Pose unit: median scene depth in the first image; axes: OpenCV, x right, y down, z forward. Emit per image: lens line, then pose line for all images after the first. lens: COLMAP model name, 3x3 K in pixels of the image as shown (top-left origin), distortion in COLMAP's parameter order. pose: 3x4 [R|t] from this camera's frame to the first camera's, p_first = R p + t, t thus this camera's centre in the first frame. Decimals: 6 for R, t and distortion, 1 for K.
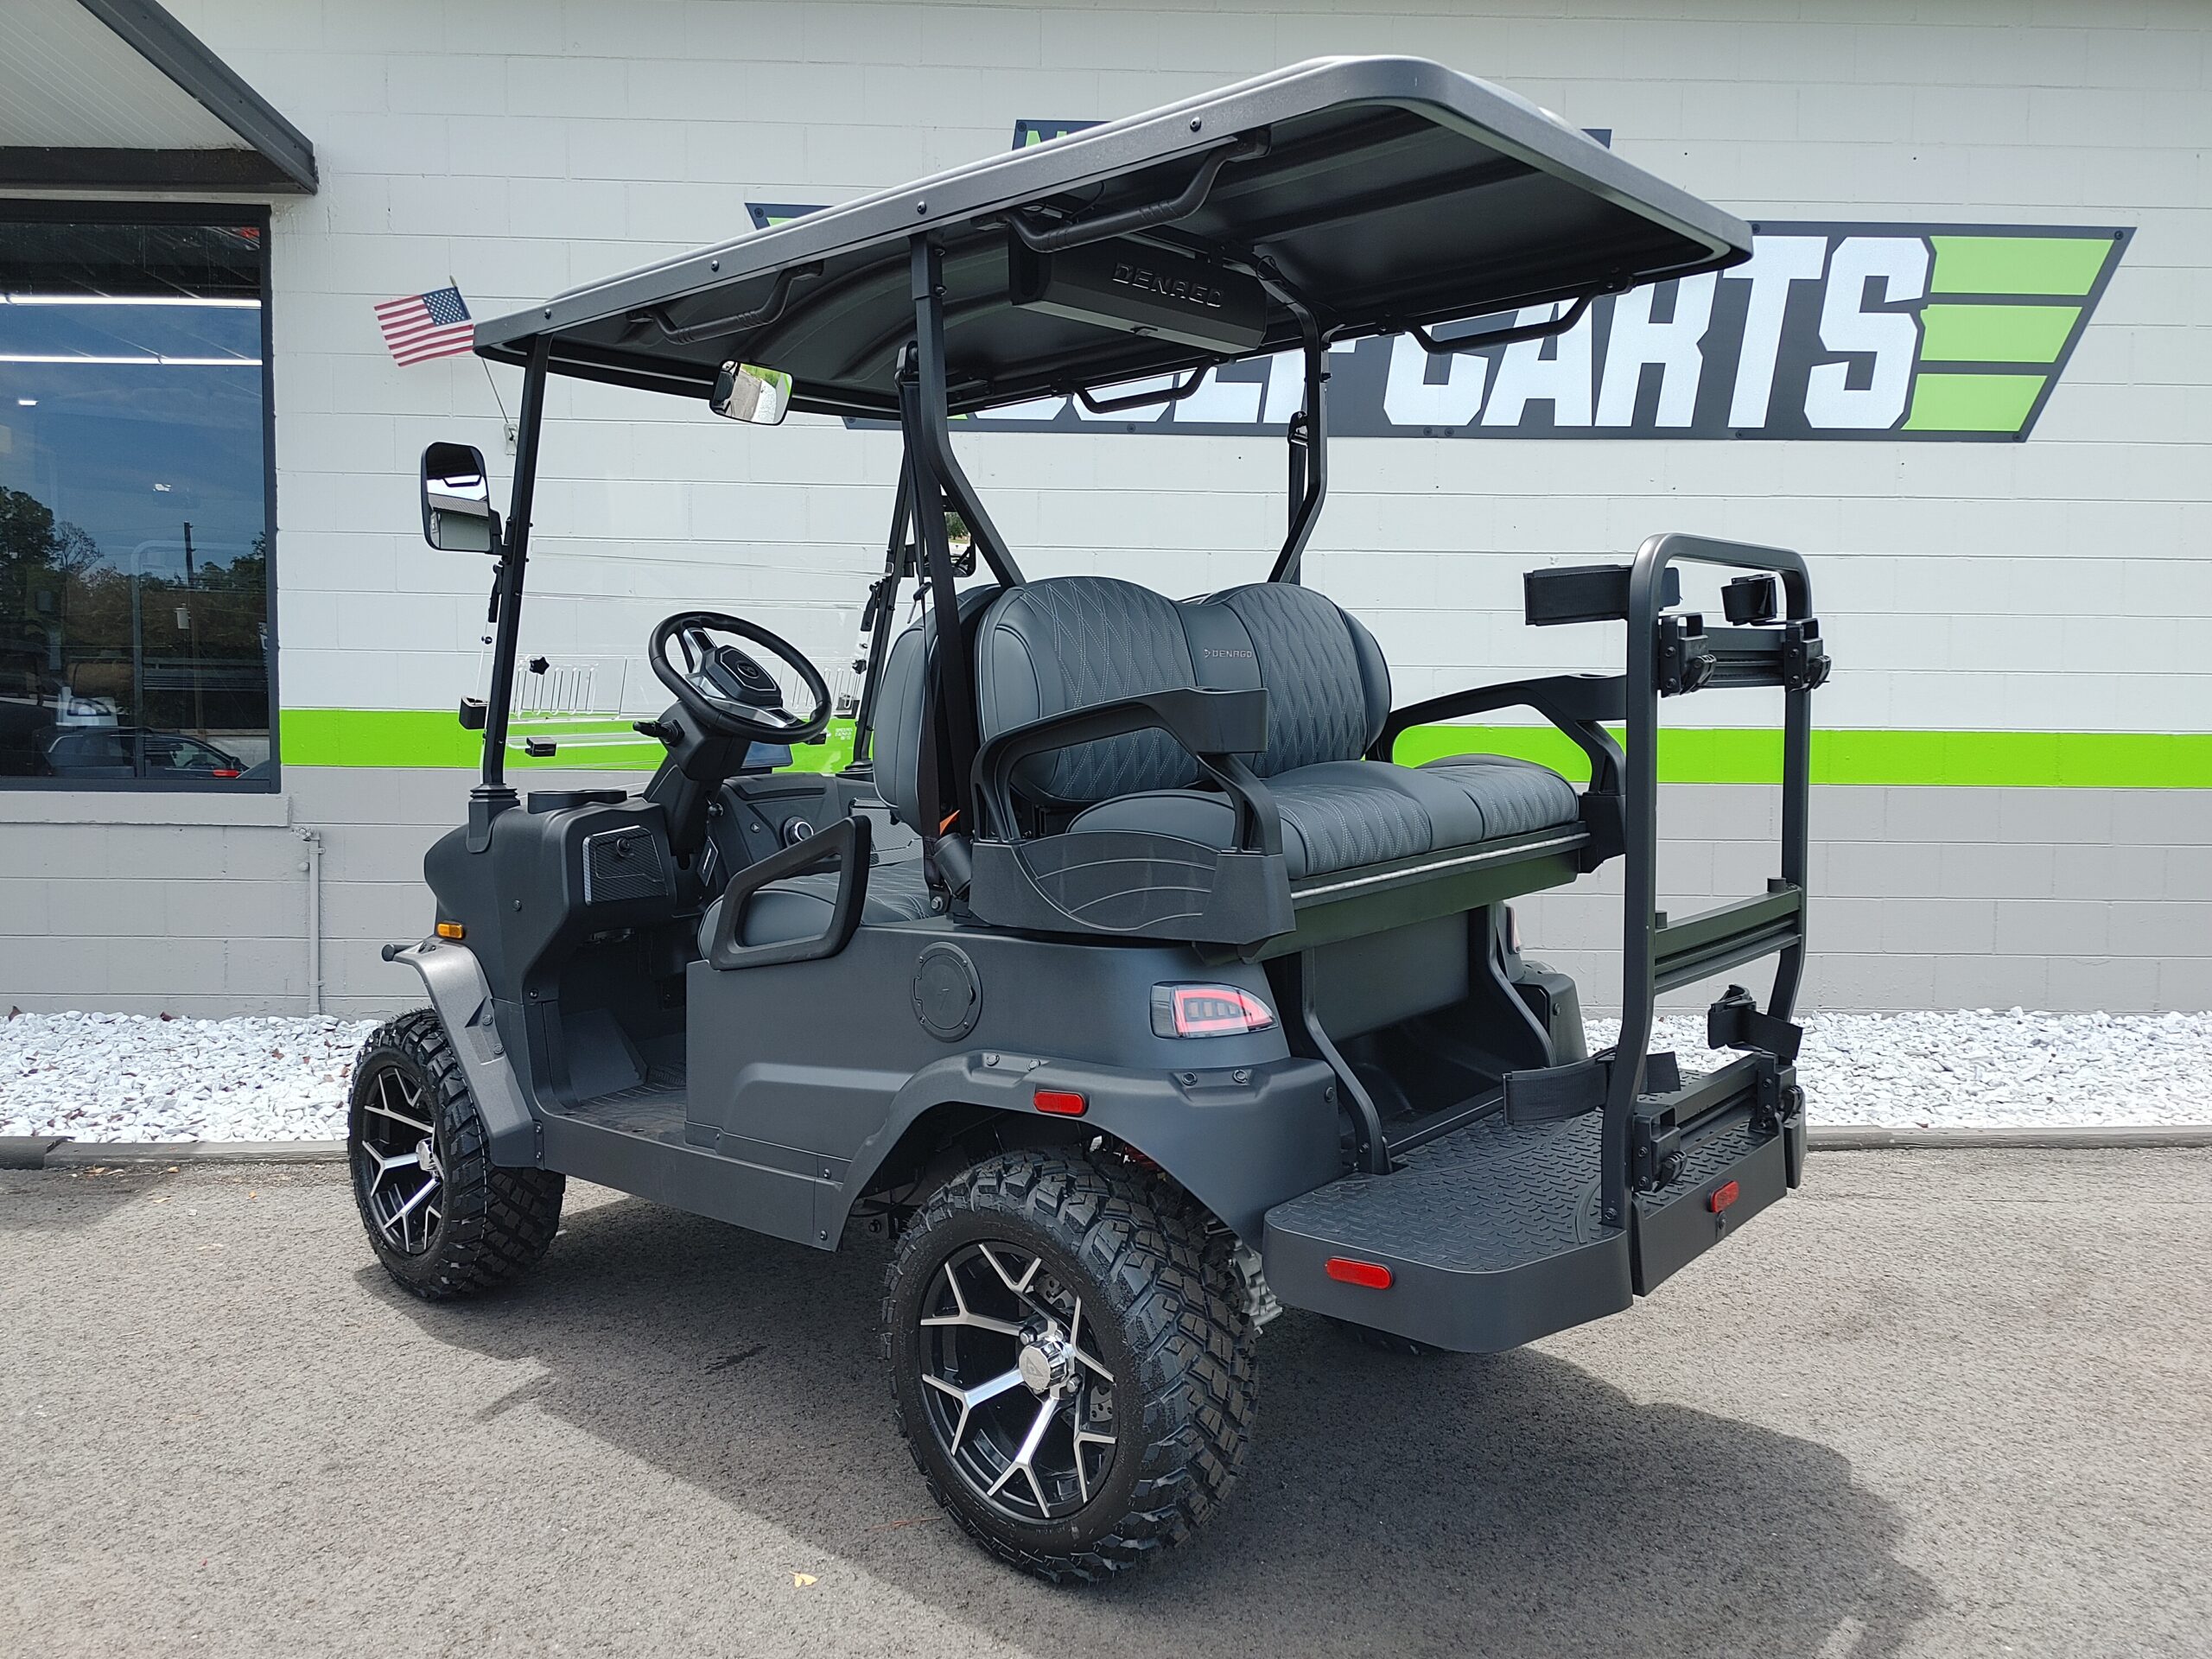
lens RADIAL K [[1684.0, 0, 1134.2], [0, 1684.0, 807.5], [0, 0, 1]] dist [0.090132, -0.106550]
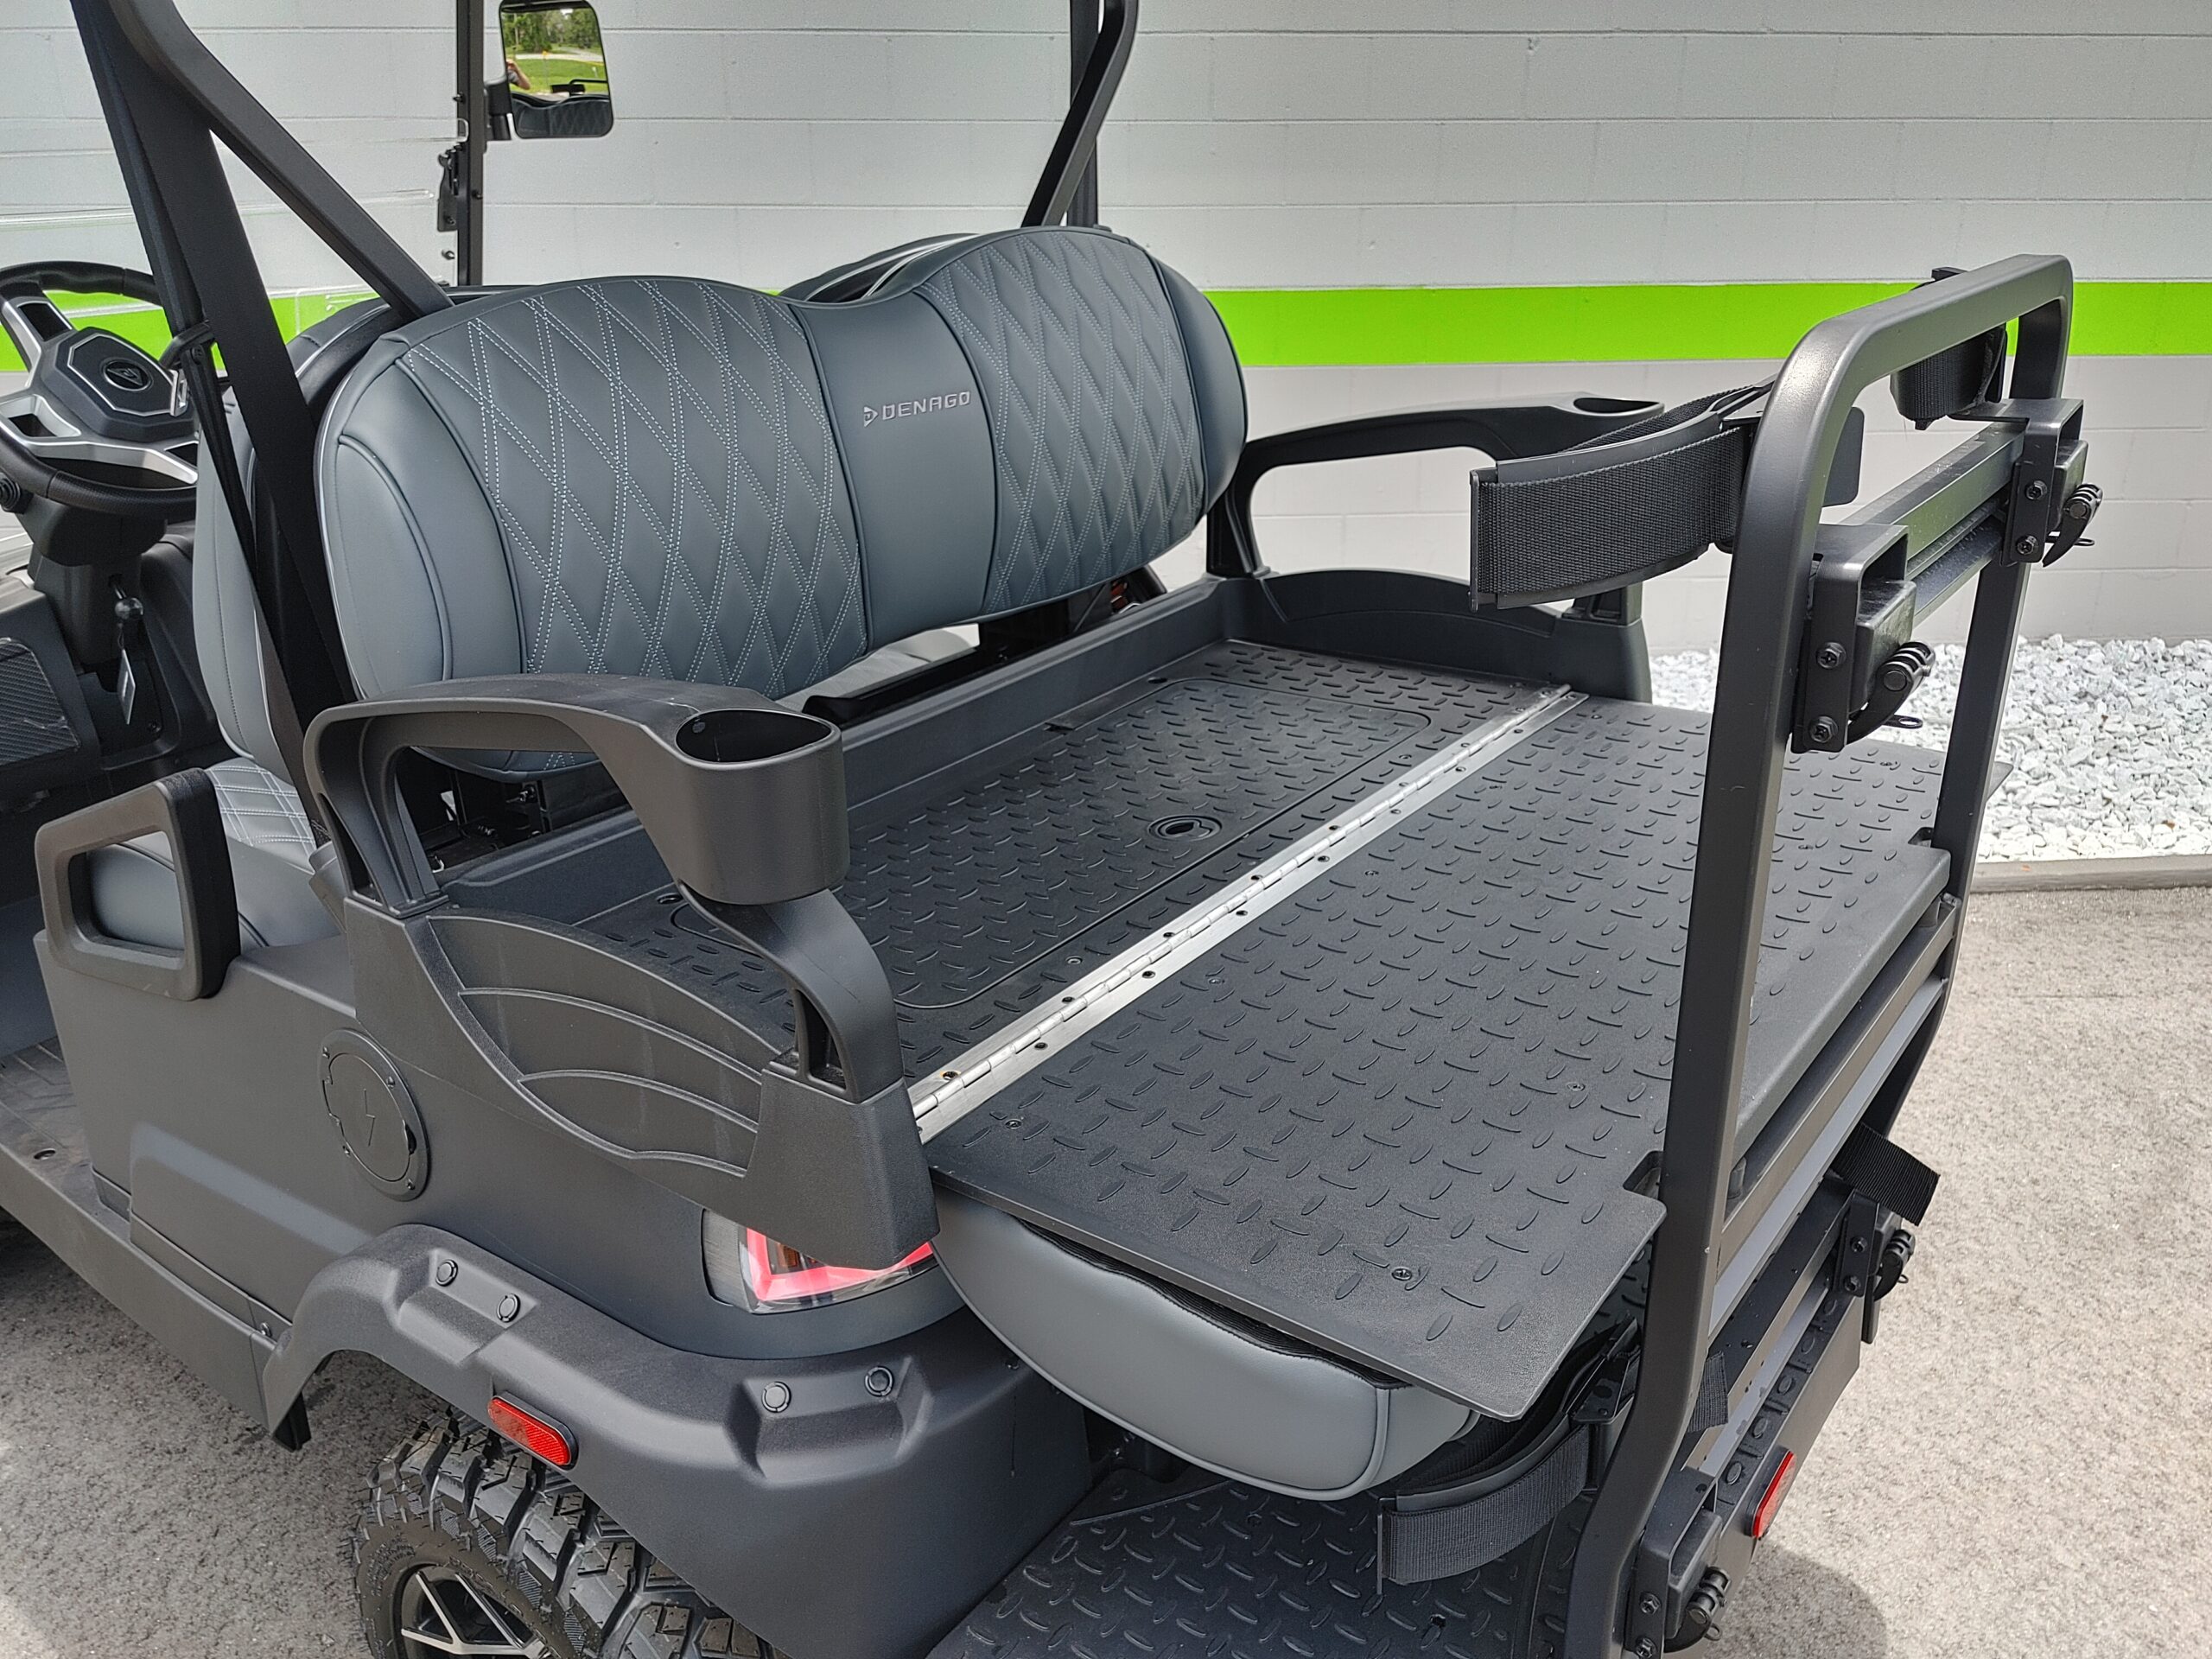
lens RADIAL K [[1684.0, 0, 1134.2], [0, 1684.0, 807.5], [0, 0, 1]] dist [0.090132, -0.106550]
pose [[0.999325, -0.021668, 0.029670, 0.089277], [0.011448, 0.951010, 0.308949, -0.114757], [-0.034911, -0.308401, 0.950616, 0.385837]]
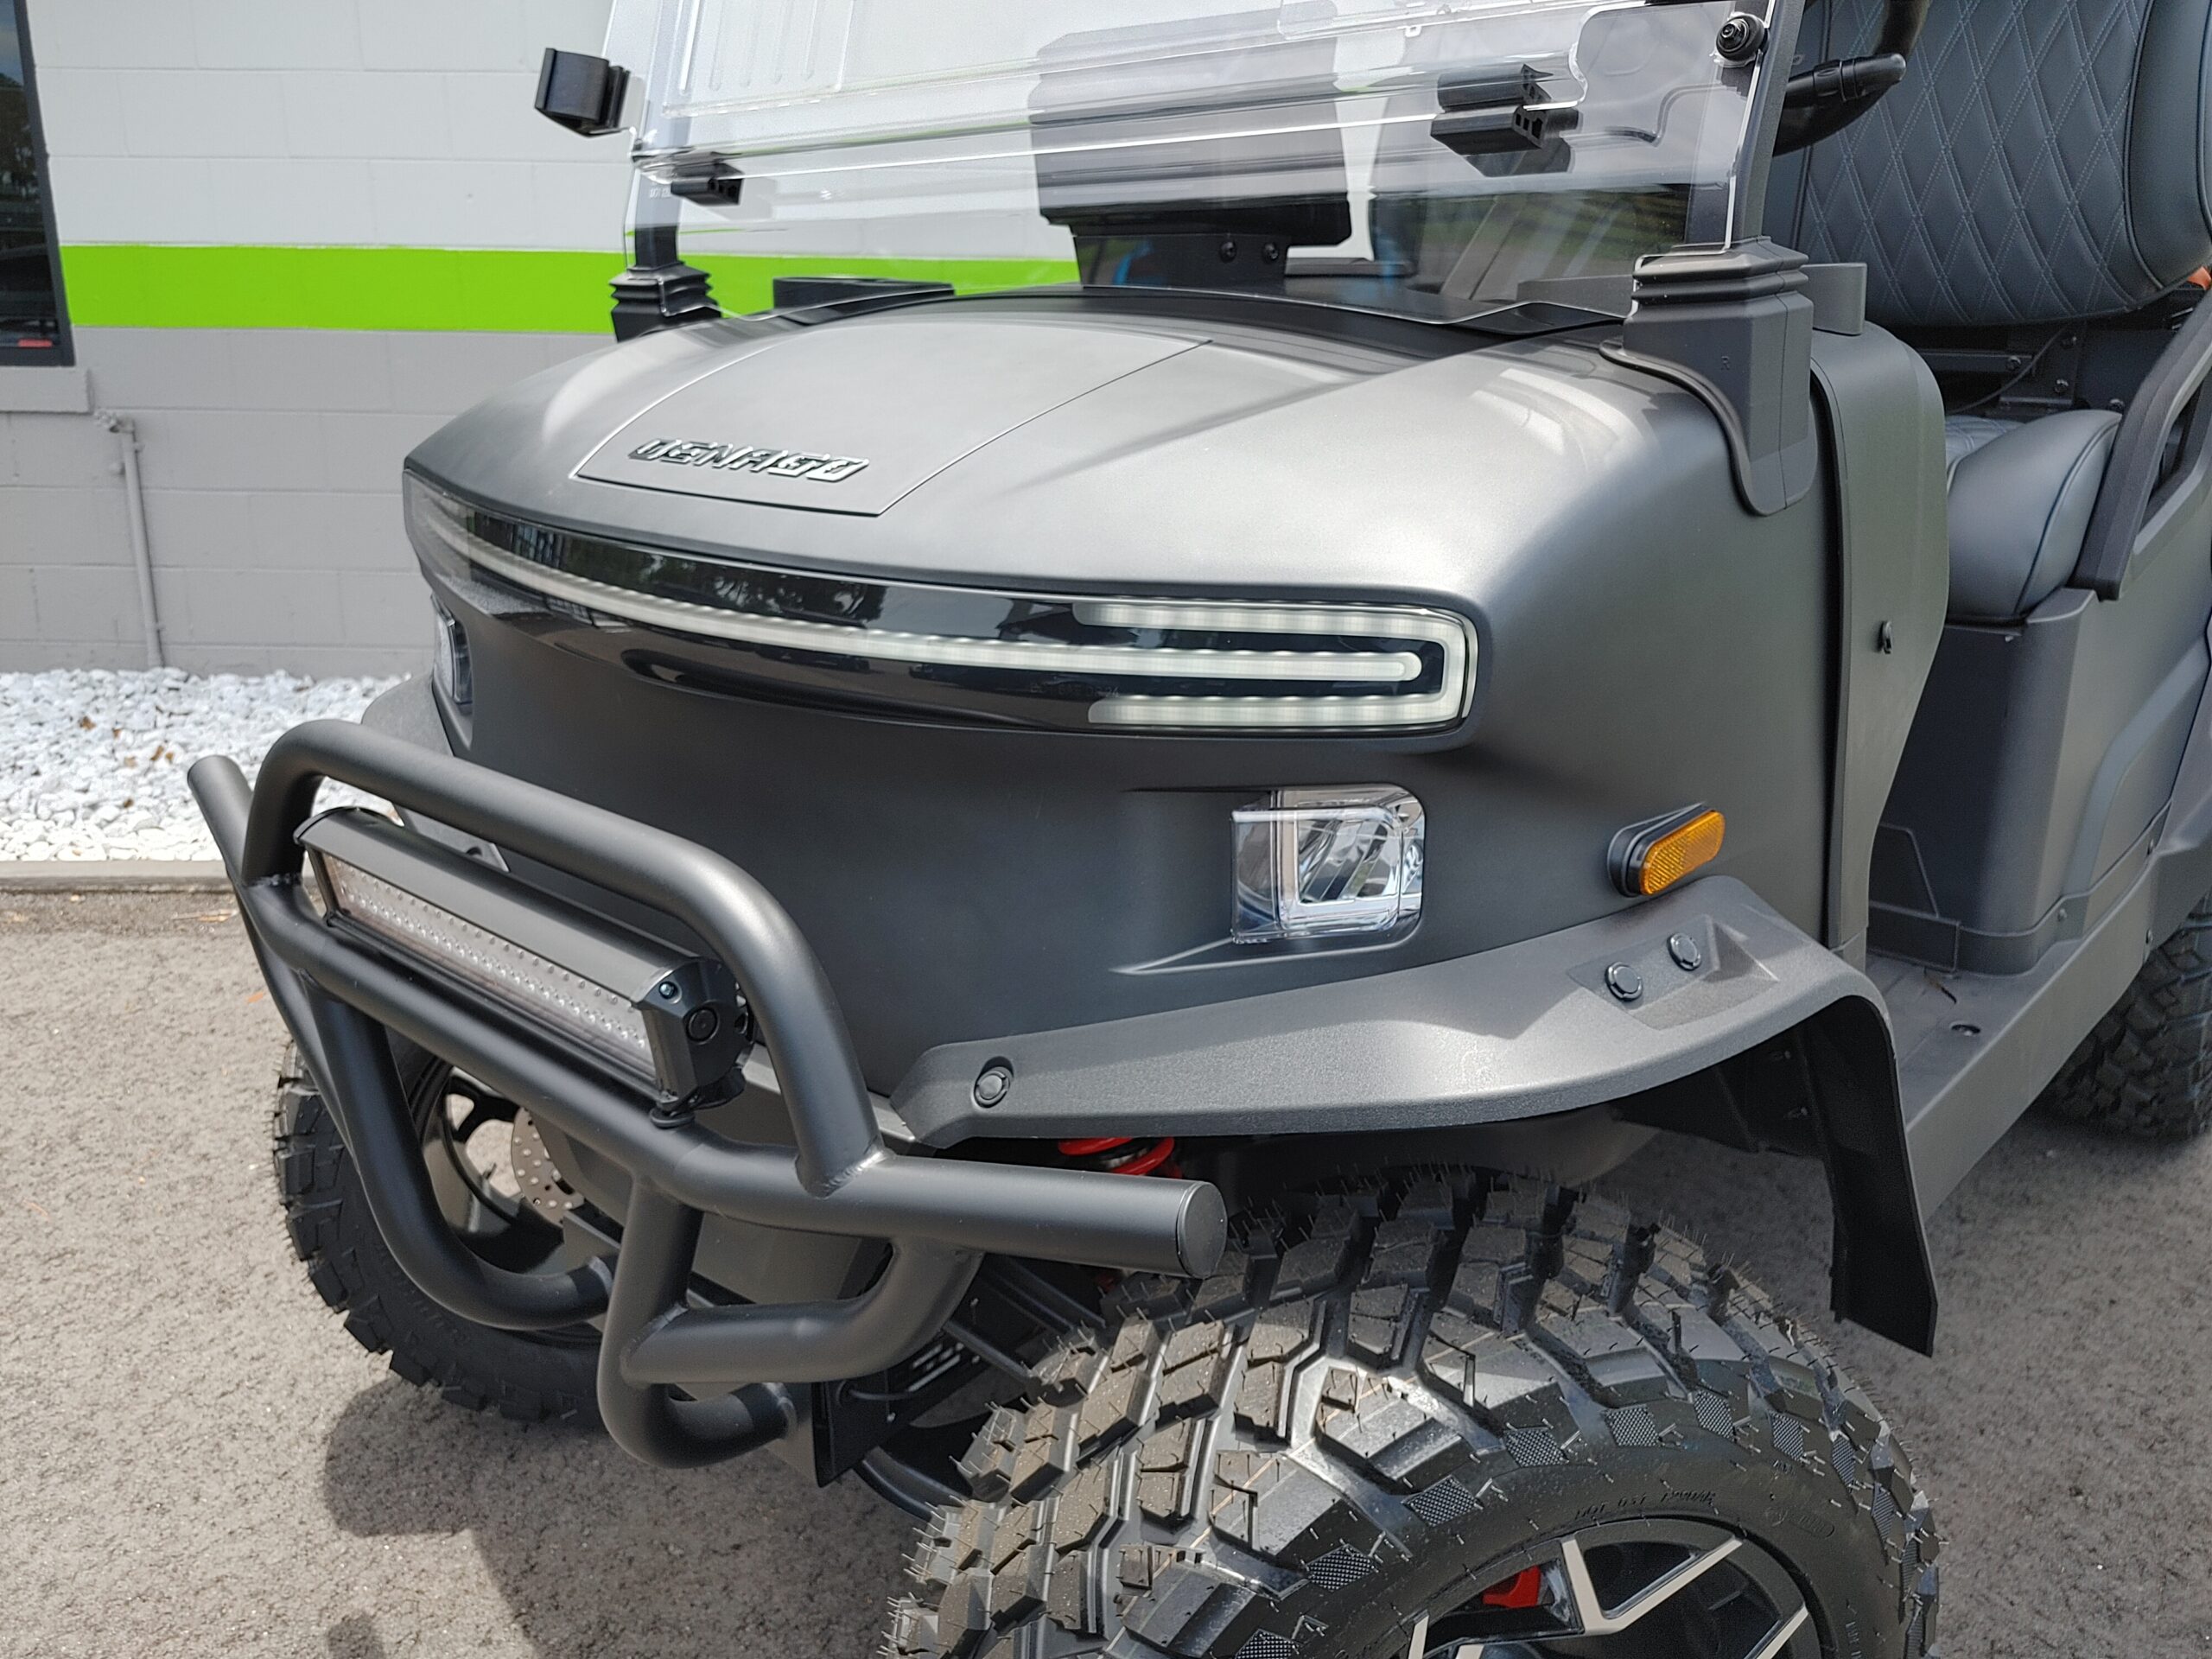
lens RADIAL K [[1684.0, 0, 1134.2], [0, 1684.0, 807.5], [0, 0, 1]] dist [0.090132, -0.106550]
pose [[0.999219, 0.007121, -0.038865, -0.030404], [0.001395, 0.976652, 0.214825, 0.033645], [0.039487, -0.214711, 0.975879, 0.460236]]
